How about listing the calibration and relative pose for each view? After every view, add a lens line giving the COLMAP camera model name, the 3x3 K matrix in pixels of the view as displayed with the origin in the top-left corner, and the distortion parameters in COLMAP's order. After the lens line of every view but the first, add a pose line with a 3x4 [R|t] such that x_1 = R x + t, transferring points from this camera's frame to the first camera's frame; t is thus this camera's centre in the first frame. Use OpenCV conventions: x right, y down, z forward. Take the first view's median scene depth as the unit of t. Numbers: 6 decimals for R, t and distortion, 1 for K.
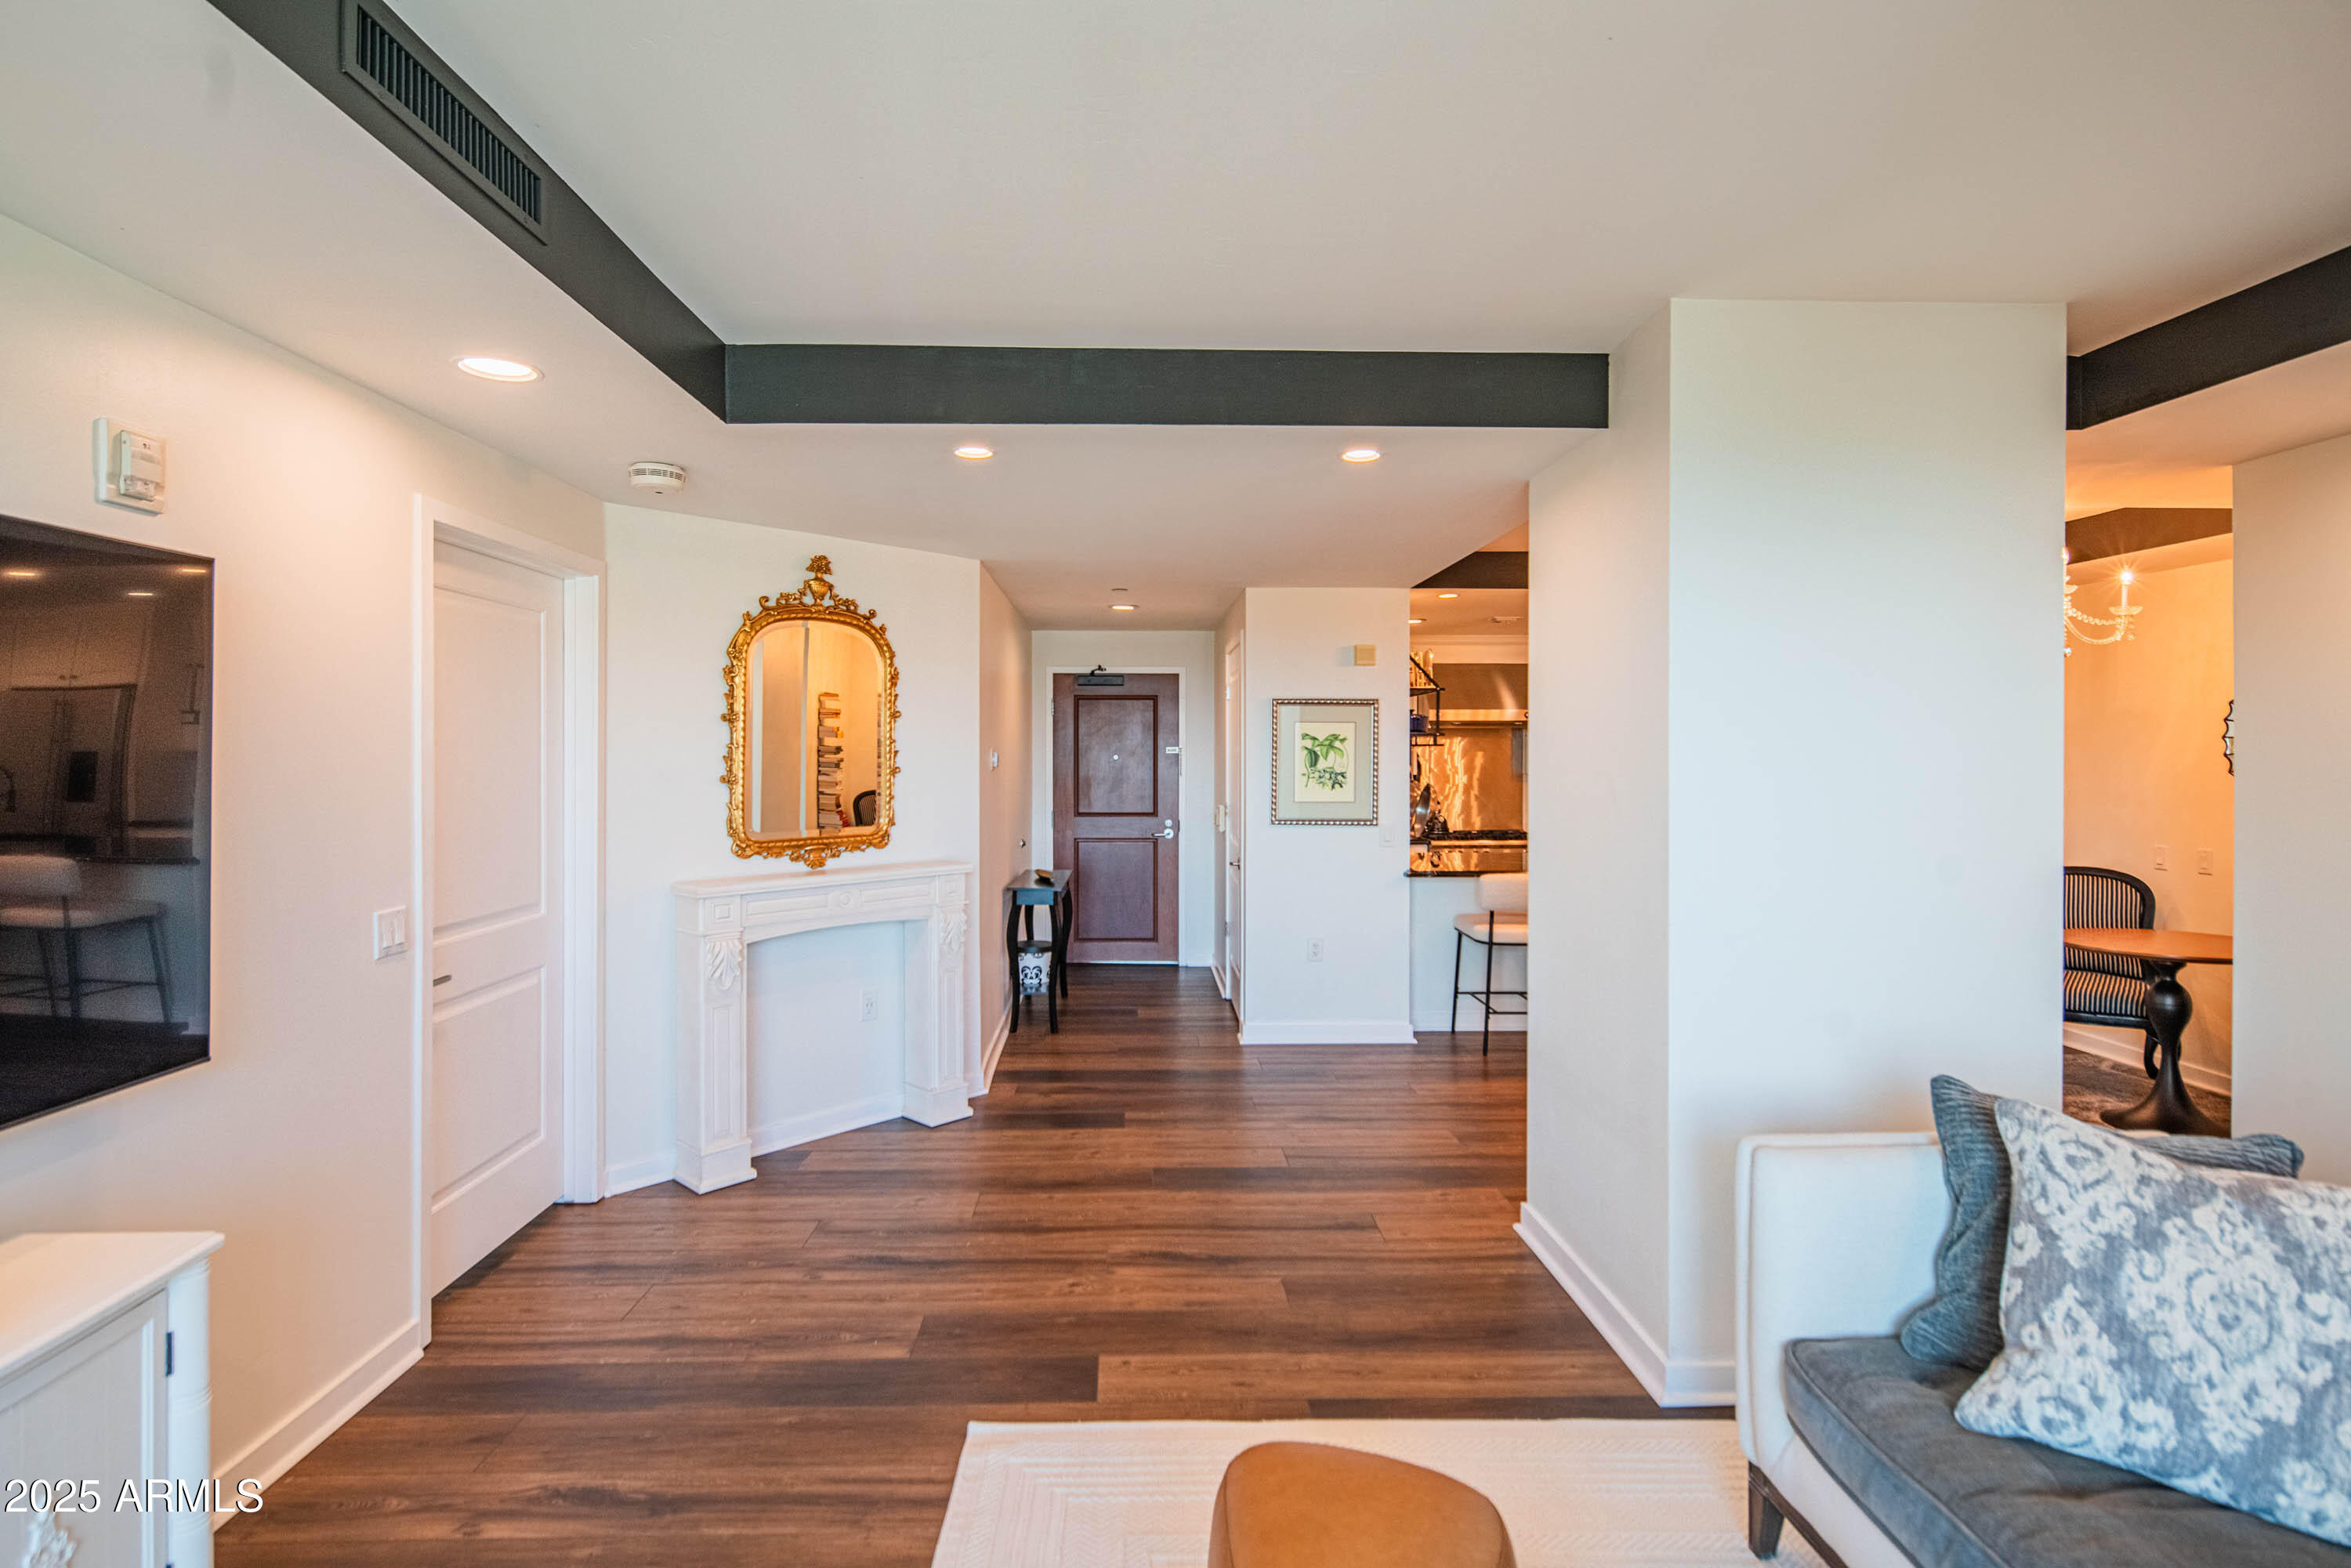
lens RADIAL K [[1165.7, 0, 1168.5], [0, 1165.7, 758.3], [0, 0, 1]] dist [0.000725, -0.000748]
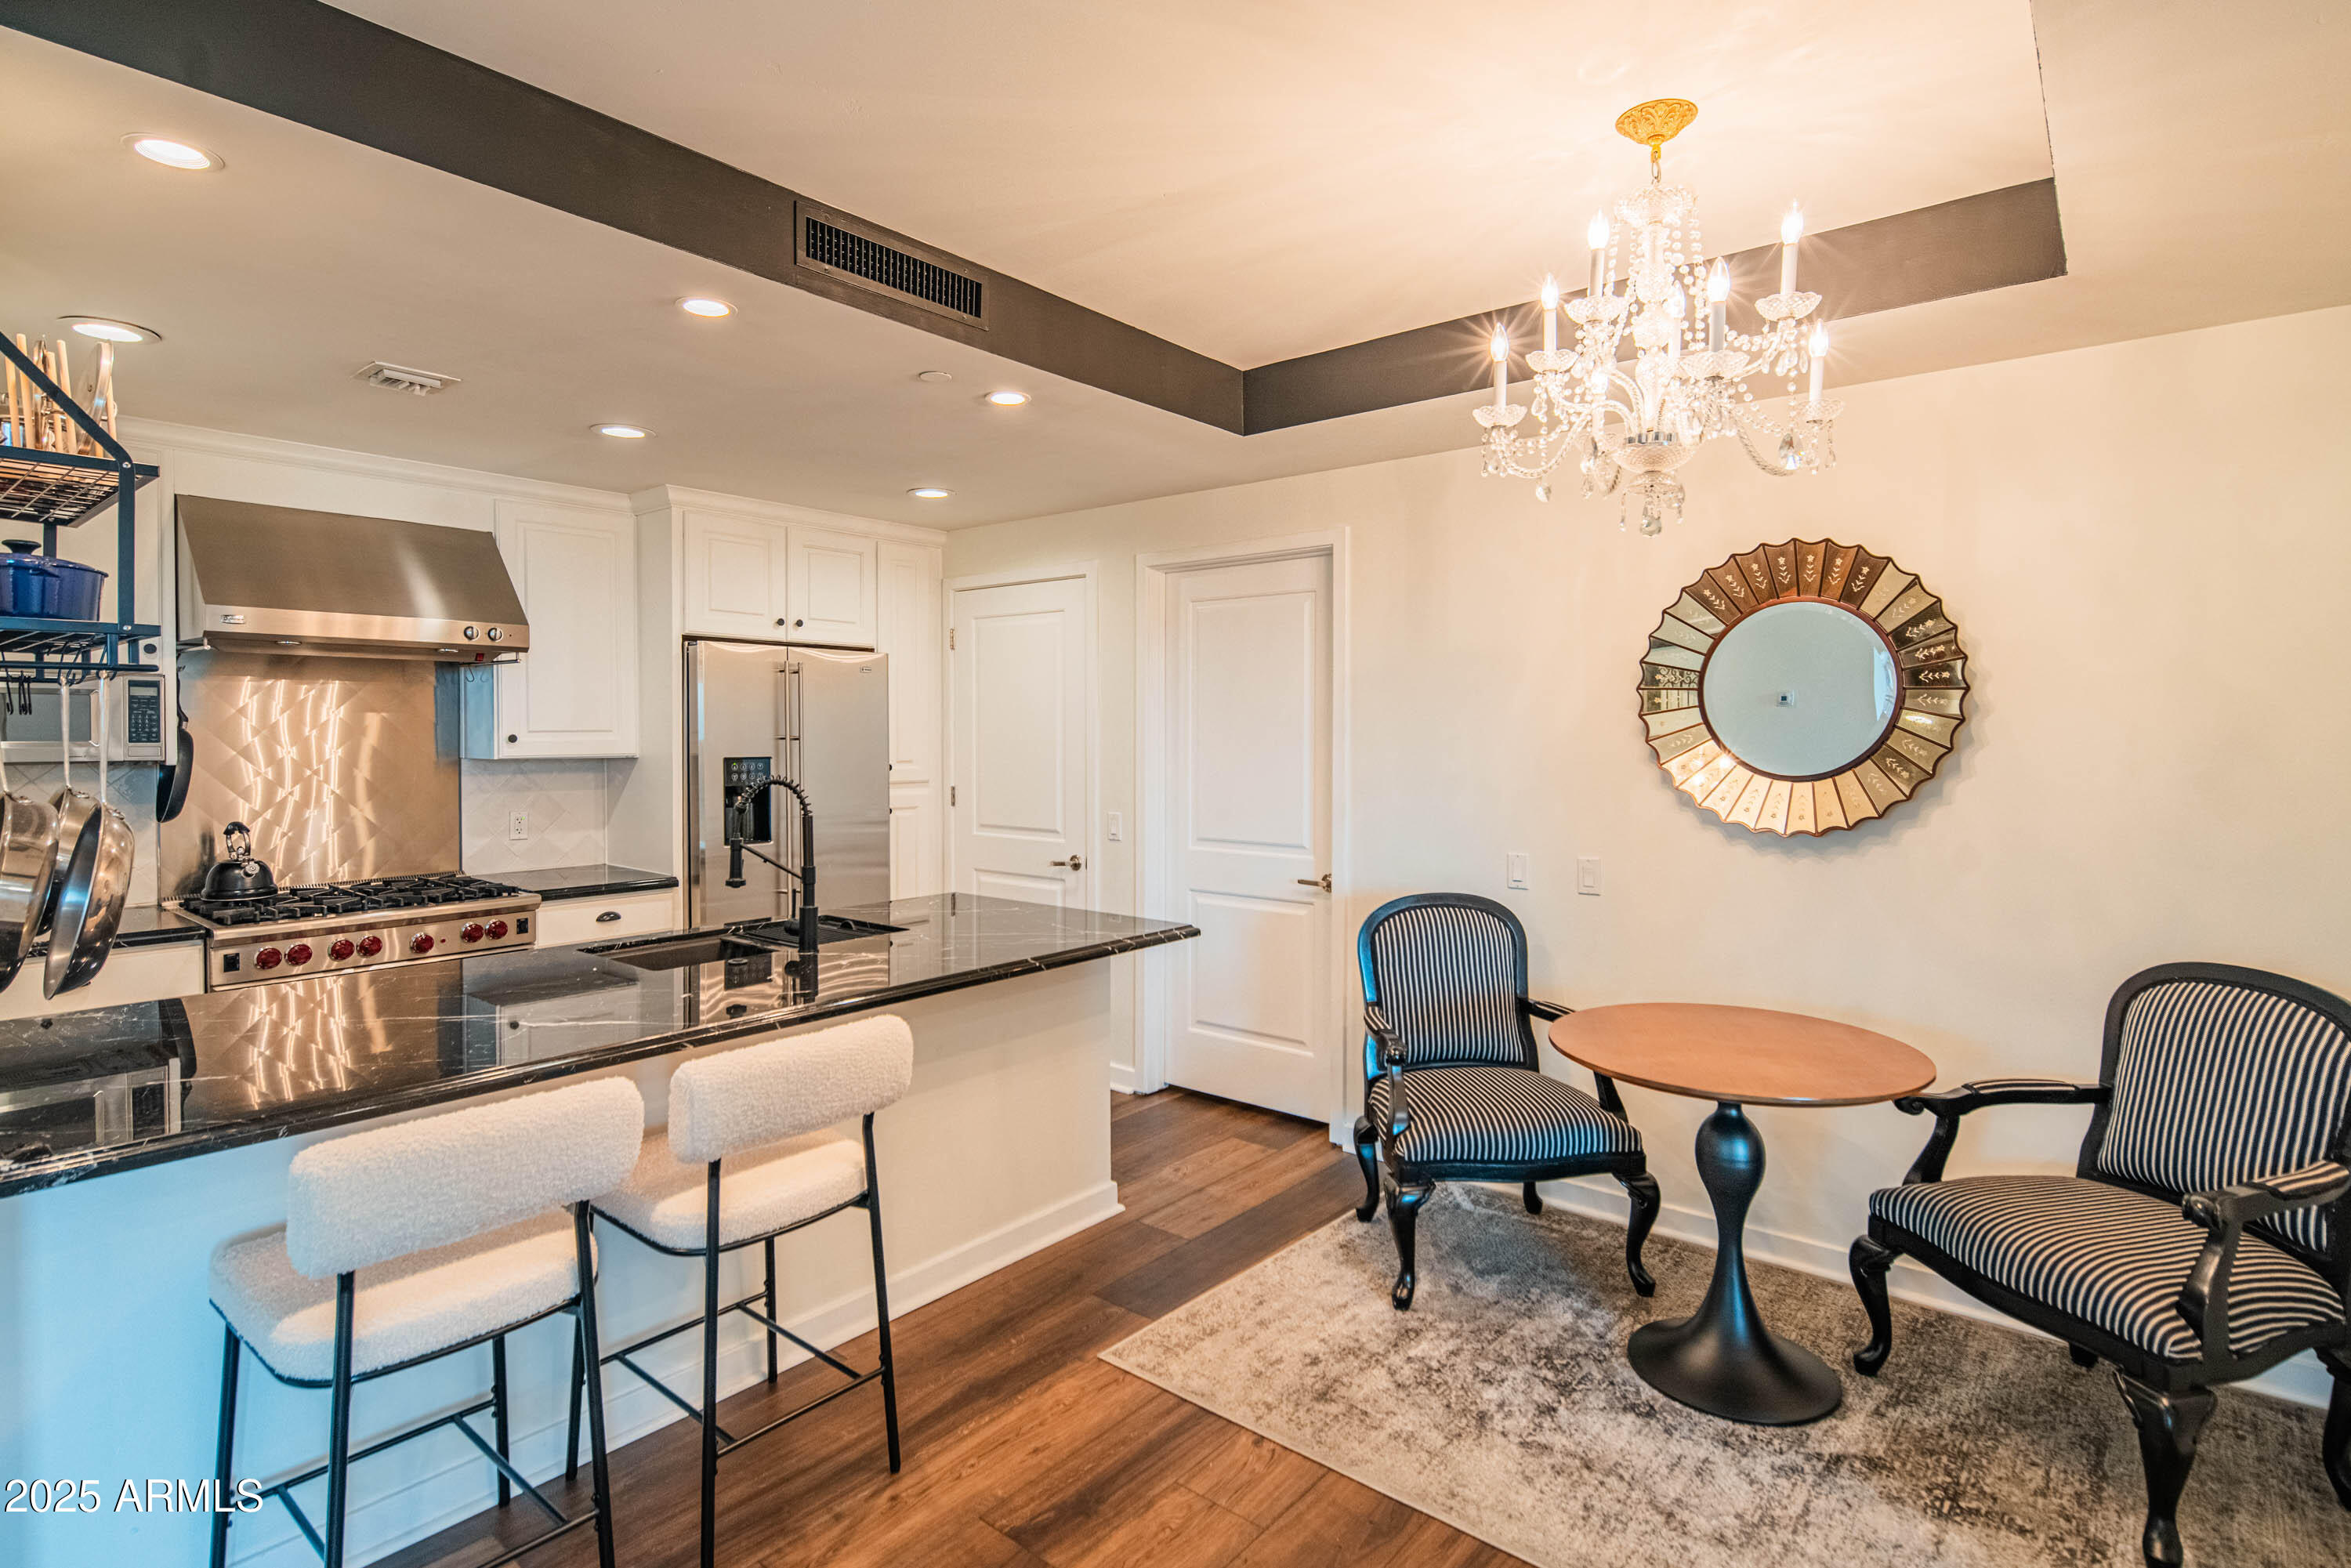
lens RADIAL K [[1165.7, 0, 1168.5], [0, 1165.7, 758.3], [0, 0, 1]] dist [0.000725, -0.000748]
pose [[0.666329, -0.020610, 0.745373, 0.140532], [-0.002329, 0.999556, 0.029721, 0.000291], [-0.745654, -0.021540, 0.665985, 0.463106]]
